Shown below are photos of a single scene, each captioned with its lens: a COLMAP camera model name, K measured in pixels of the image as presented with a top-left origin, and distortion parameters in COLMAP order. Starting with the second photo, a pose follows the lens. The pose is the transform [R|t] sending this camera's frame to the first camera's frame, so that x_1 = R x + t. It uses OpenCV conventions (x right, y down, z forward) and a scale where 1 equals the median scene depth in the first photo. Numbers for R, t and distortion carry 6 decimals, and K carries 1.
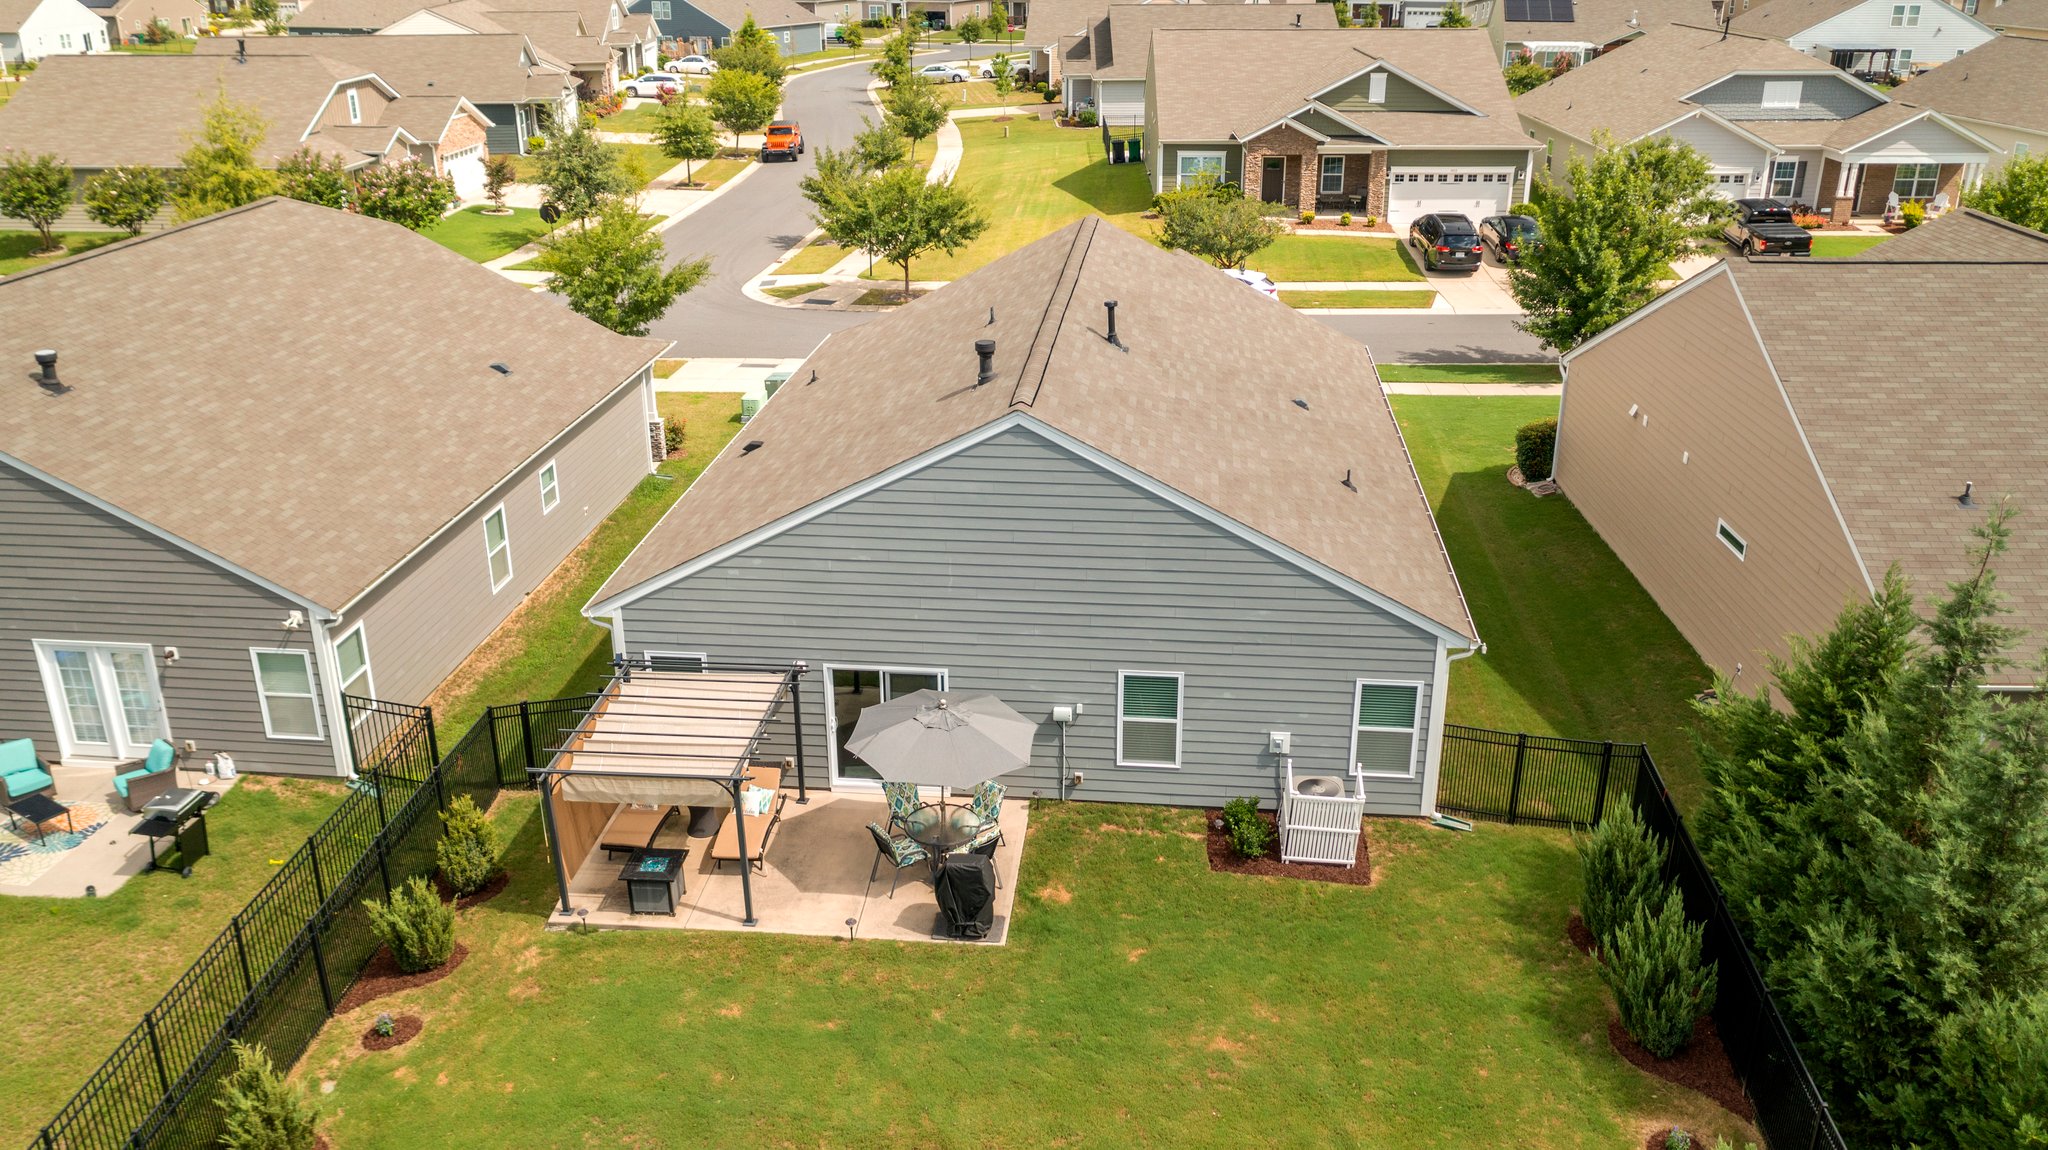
lens RADIAL K [[1627.2, 0, 1024.0], [0, 1627.2, 575.0], [0, 0, 1]] dist [-0.002984, -0.004437]
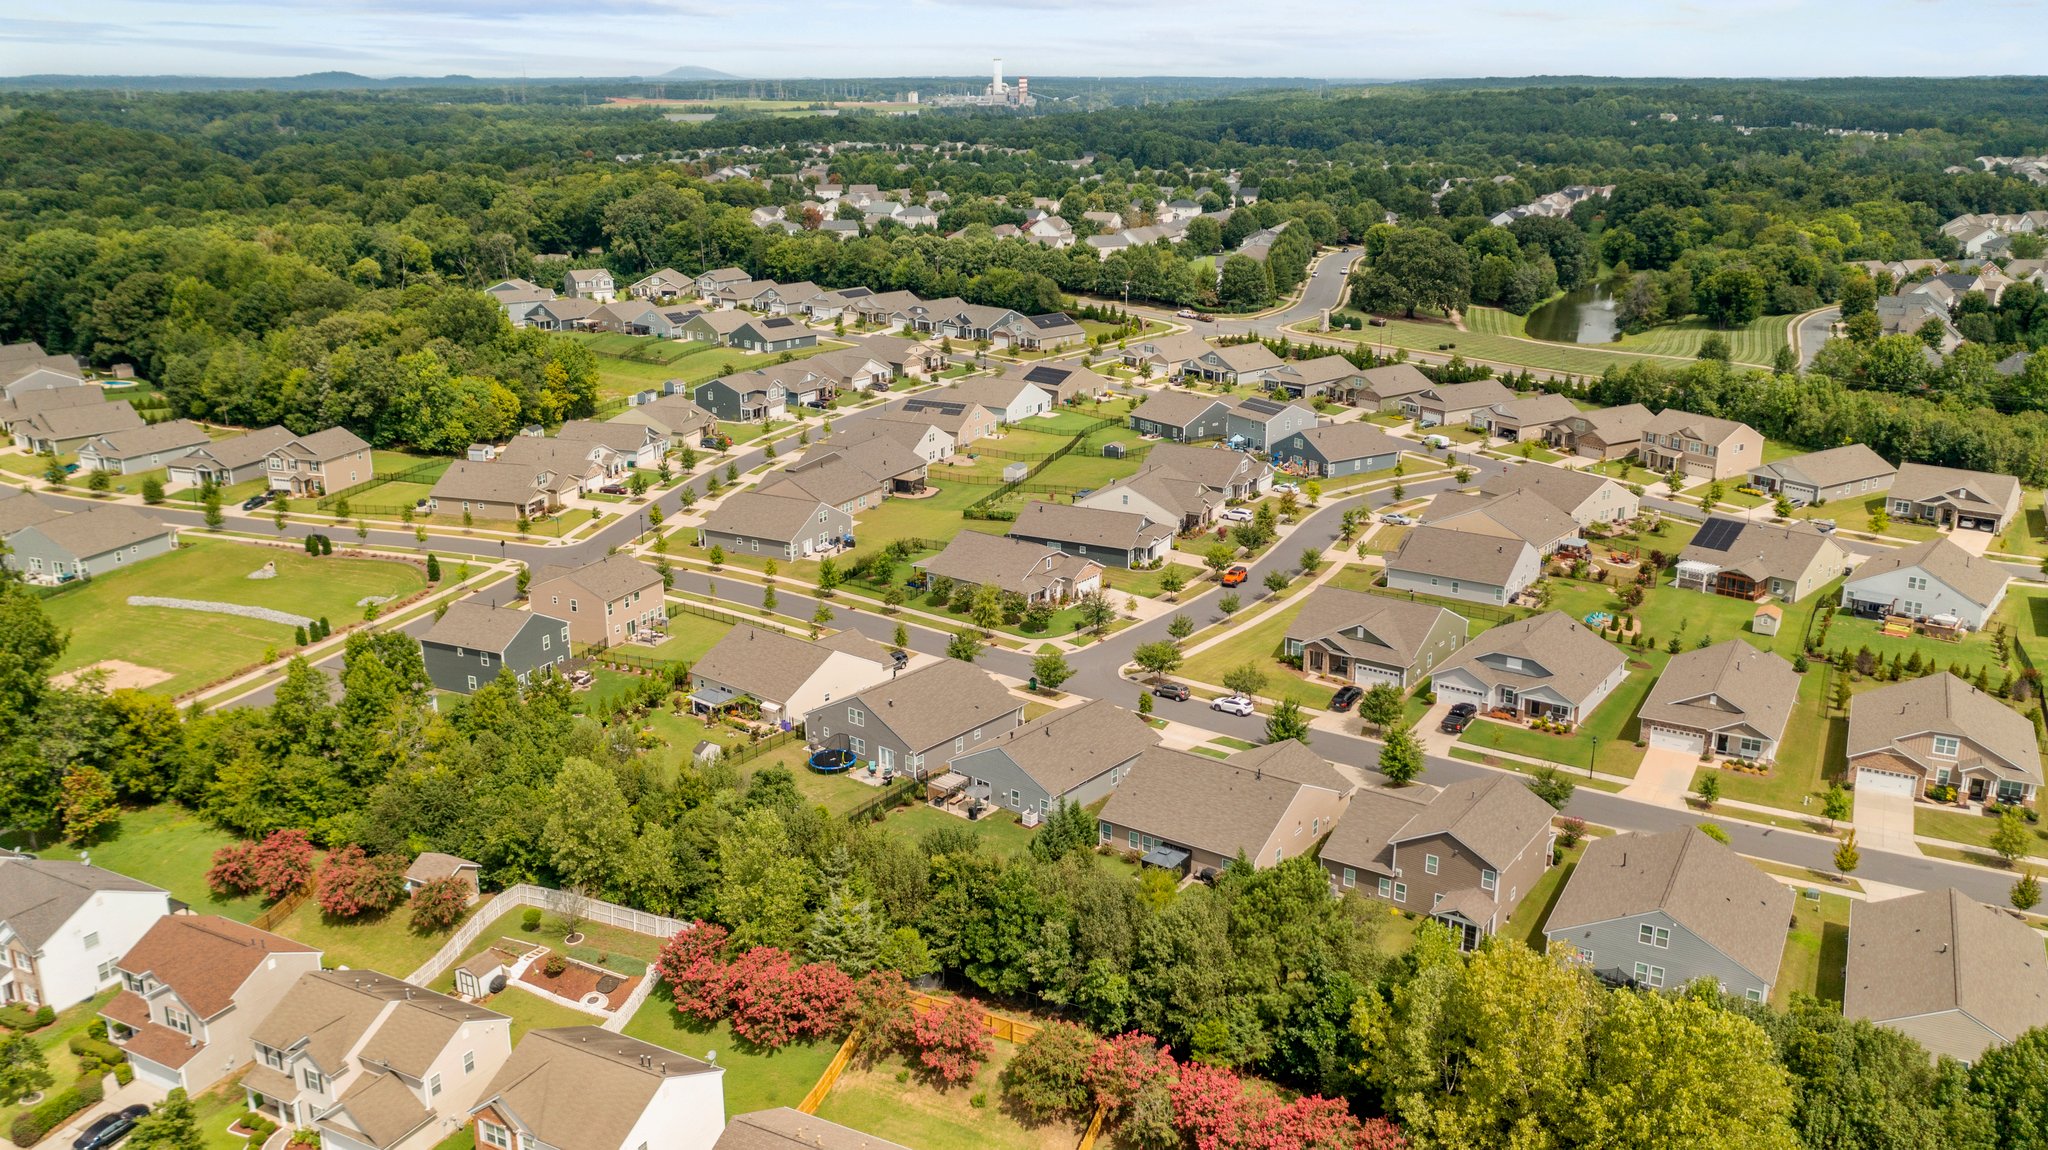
lens RADIAL K [[1627.2, 0, 1024.0], [0, 1627.2, 575.0], [0, 0, 1]] dist [-0.002984, -0.004437]
pose [[0.833508, 0.160795, -0.528592, 1.145261], [-0.206306, 0.978093, -0.027783, -0.204375], [0.512545, 0.132209, 0.848421, -1.540698]]
